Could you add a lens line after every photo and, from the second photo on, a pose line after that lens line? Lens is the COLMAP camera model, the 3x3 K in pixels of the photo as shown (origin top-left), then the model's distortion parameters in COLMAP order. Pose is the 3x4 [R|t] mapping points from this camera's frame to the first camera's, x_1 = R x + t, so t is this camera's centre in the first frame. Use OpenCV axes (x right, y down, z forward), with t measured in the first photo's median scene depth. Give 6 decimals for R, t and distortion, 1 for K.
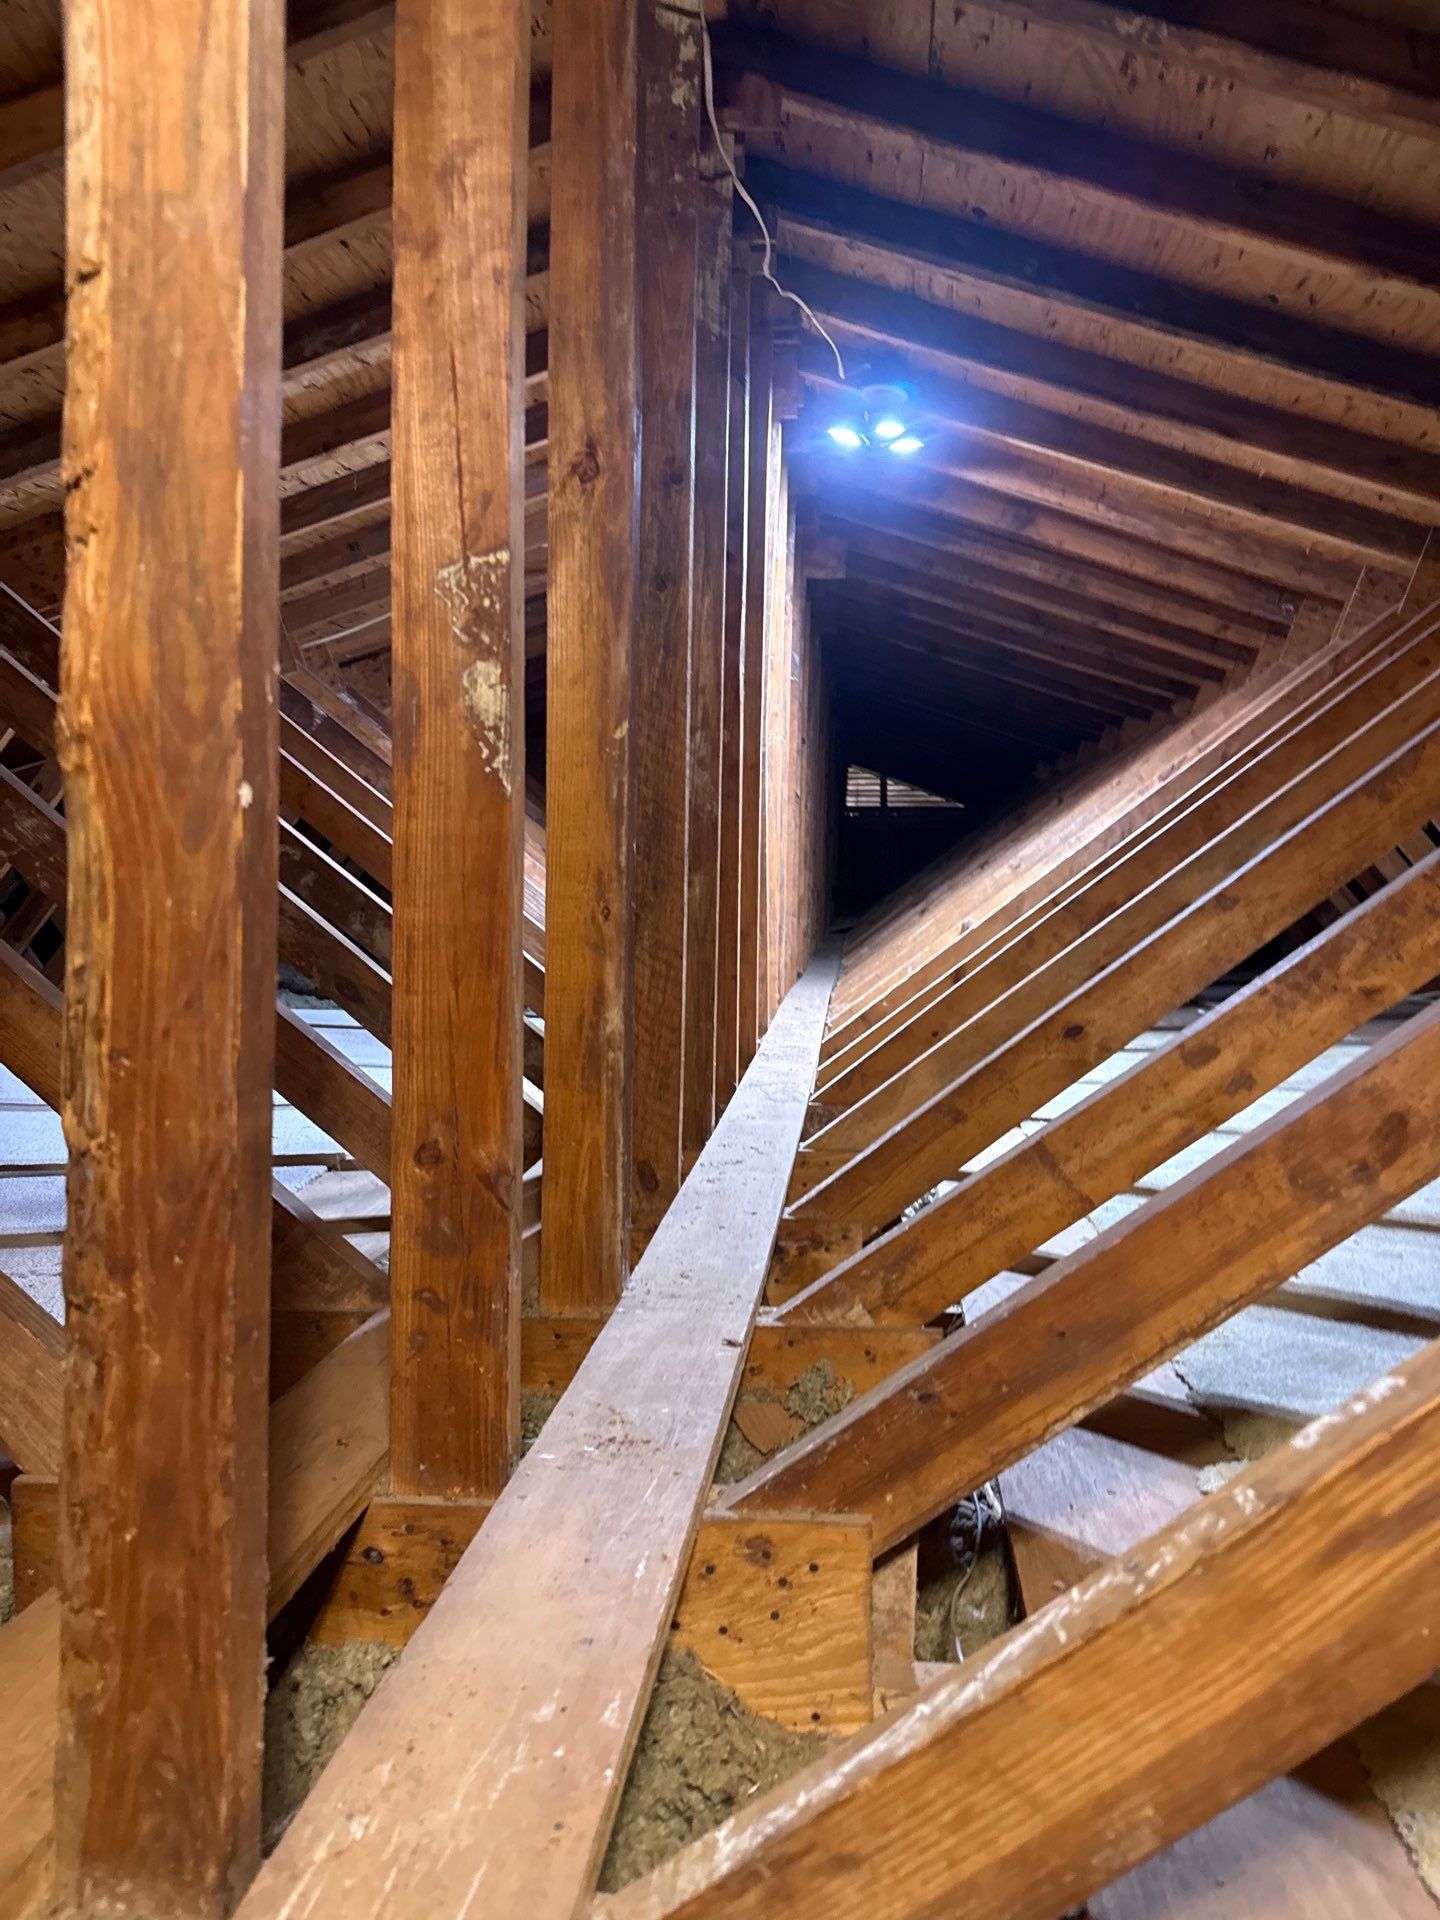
lens RADIAL K [[1348.5, 0, 720.0], [0, 1348.5, 960.0], [0, 0, 1]] dist [-0.000523, -0.011079]
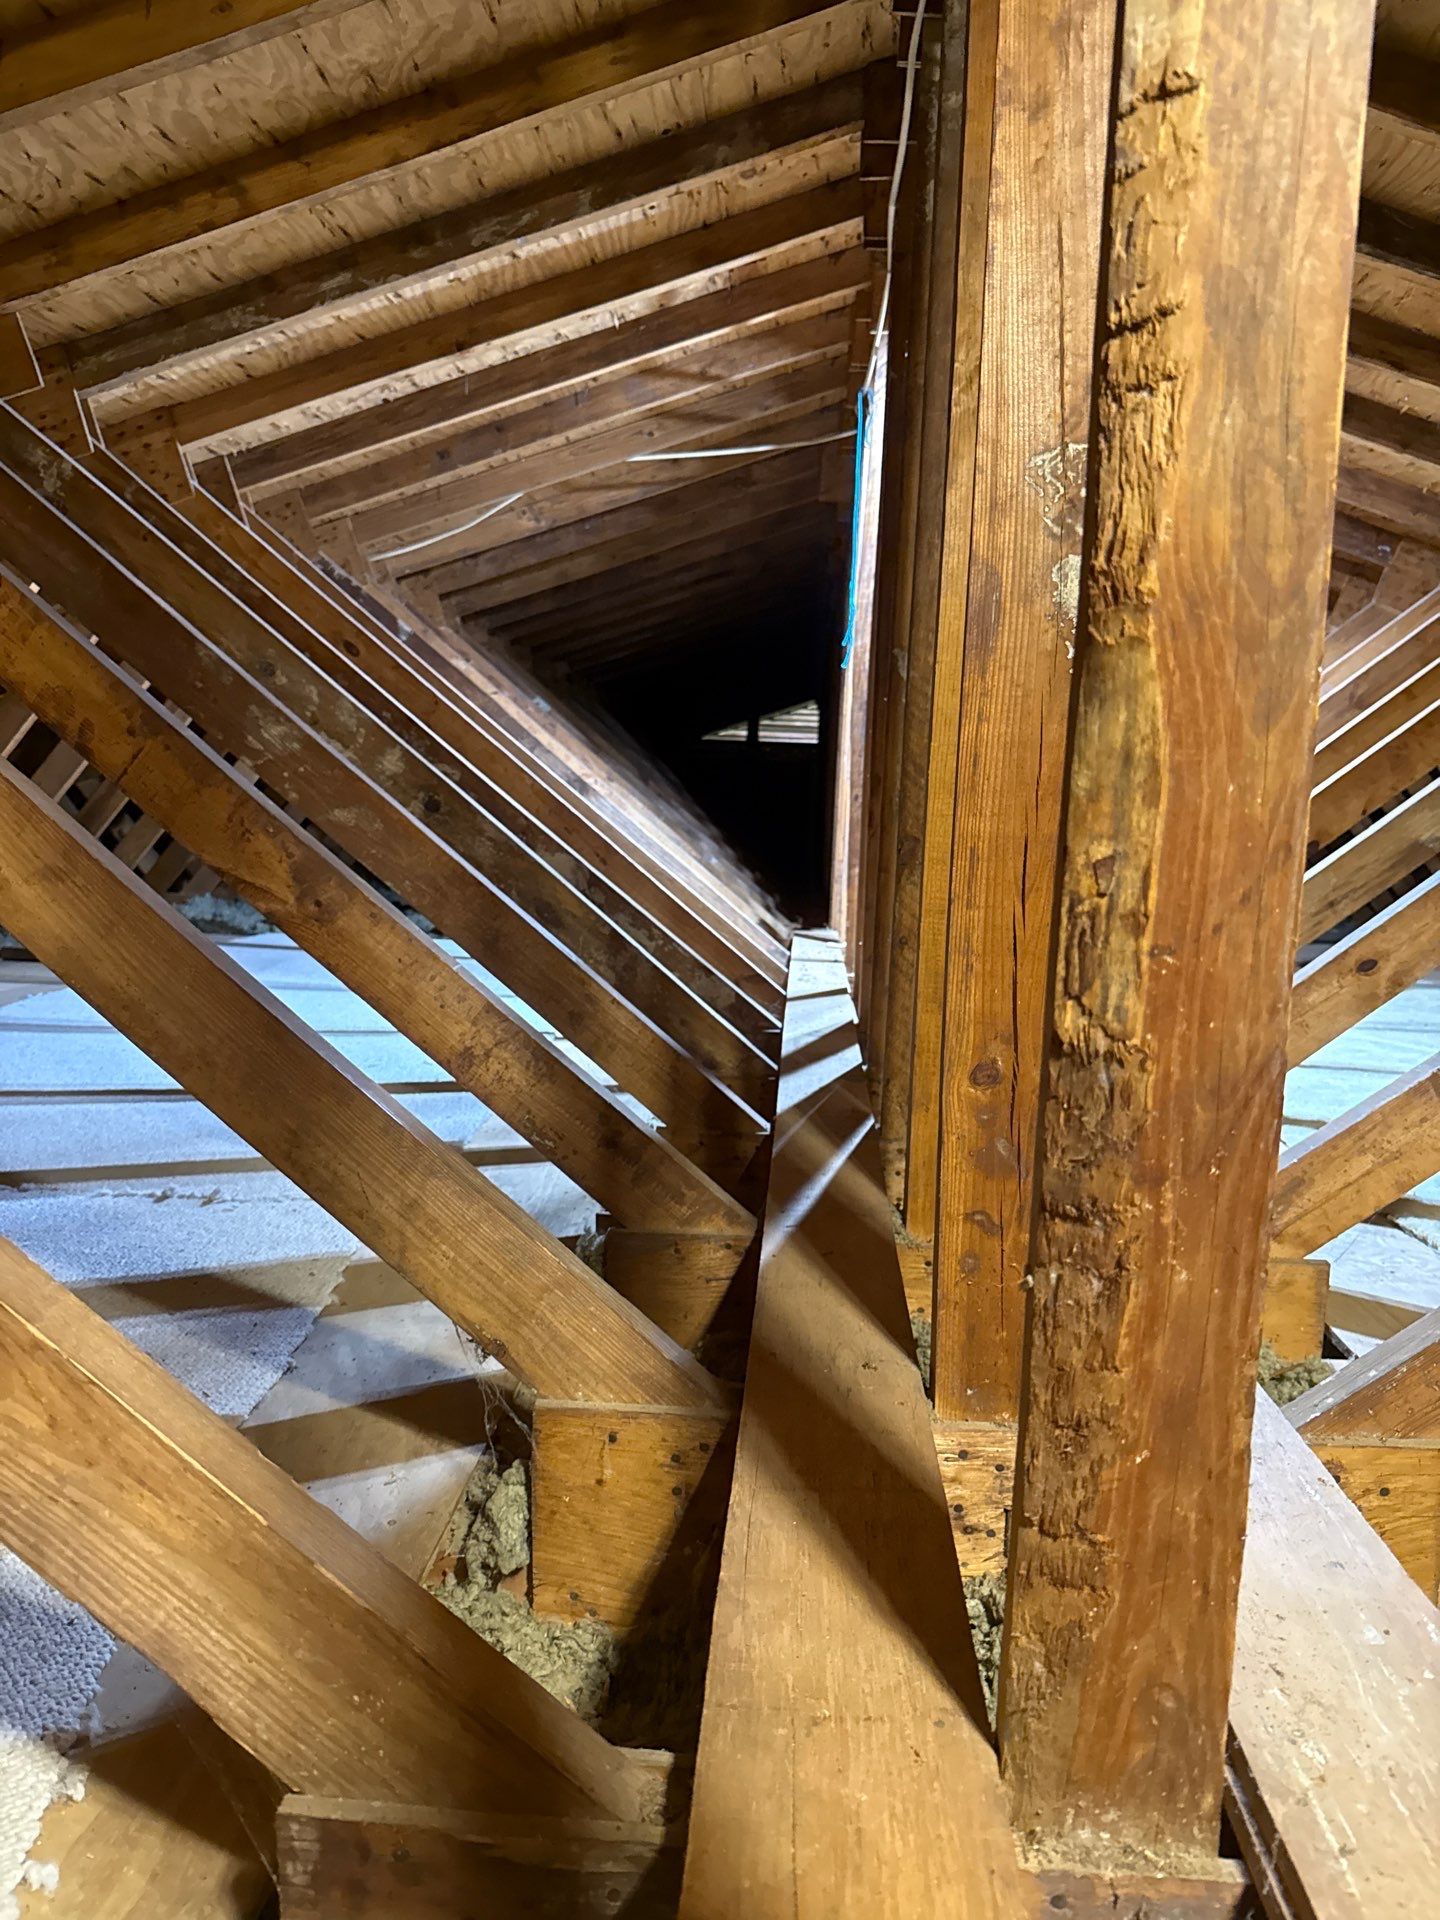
lens RADIAL K [[1357.0, 0, 720.0], [0, 1357.0, 960.0], [0, 0, 1]] dist [-0.009678, -0.009341]
pose [[0.999348, 0.021193, 0.029219, -0.770016], [-0.022554, 0.998637, 0.047078, 0.038606], [-0.028181, -0.047707, 0.998464, 0.071875]]
